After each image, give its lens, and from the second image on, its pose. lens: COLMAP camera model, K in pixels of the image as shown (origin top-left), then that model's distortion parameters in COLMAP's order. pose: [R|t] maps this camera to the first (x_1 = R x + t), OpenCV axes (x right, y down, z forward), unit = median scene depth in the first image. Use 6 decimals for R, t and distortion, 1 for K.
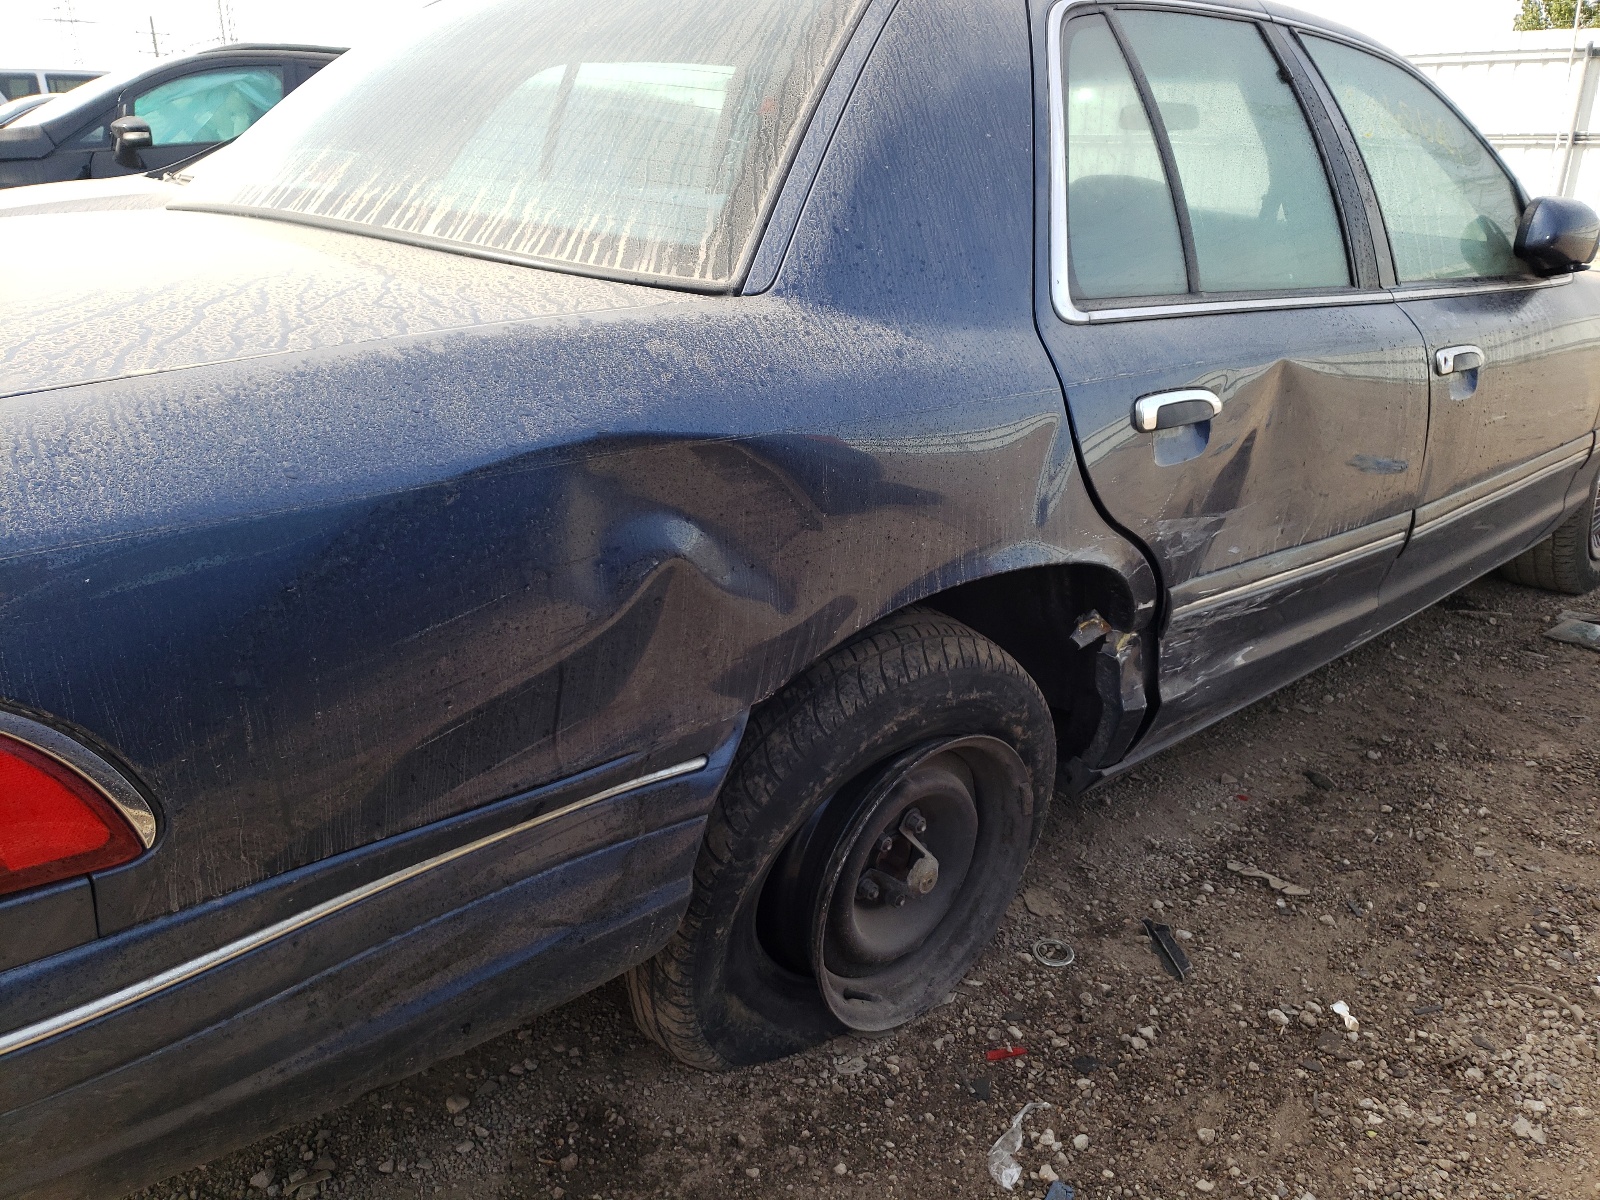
lens RADIAL K [[1200.3, 0, 800.0], [0, 1200.3, 600.0], [0, 0, 1]] dist [0.059708, -0.054139]
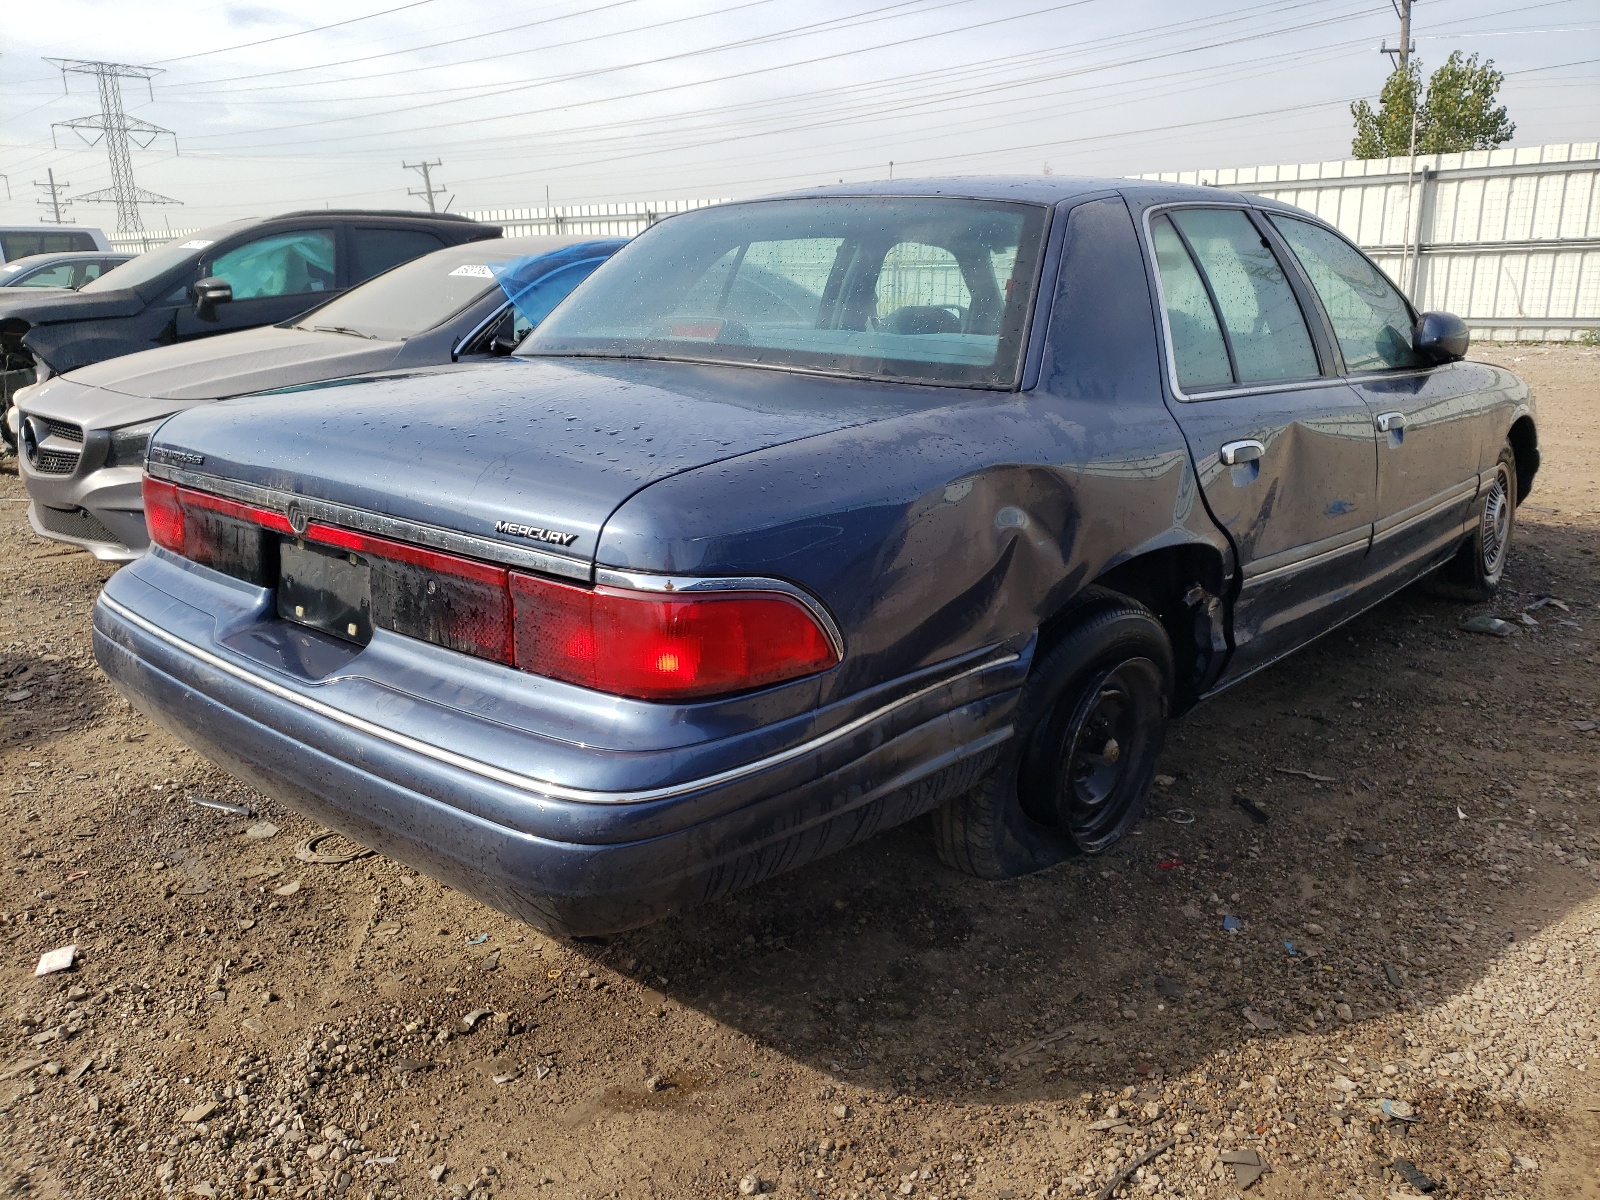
lens RADIAL K [[1196.9, 0, 800.0], [0, 1196.9, 600.0], [0, 0, 1]] dist [0.107017, -0.144505]
pose [[0.995866, -0.051673, 0.074704, -0.342765], [0.058410, 0.994136, -0.091010, 0.127830], [-0.069563, 0.094997, 0.993044, -0.463820]]
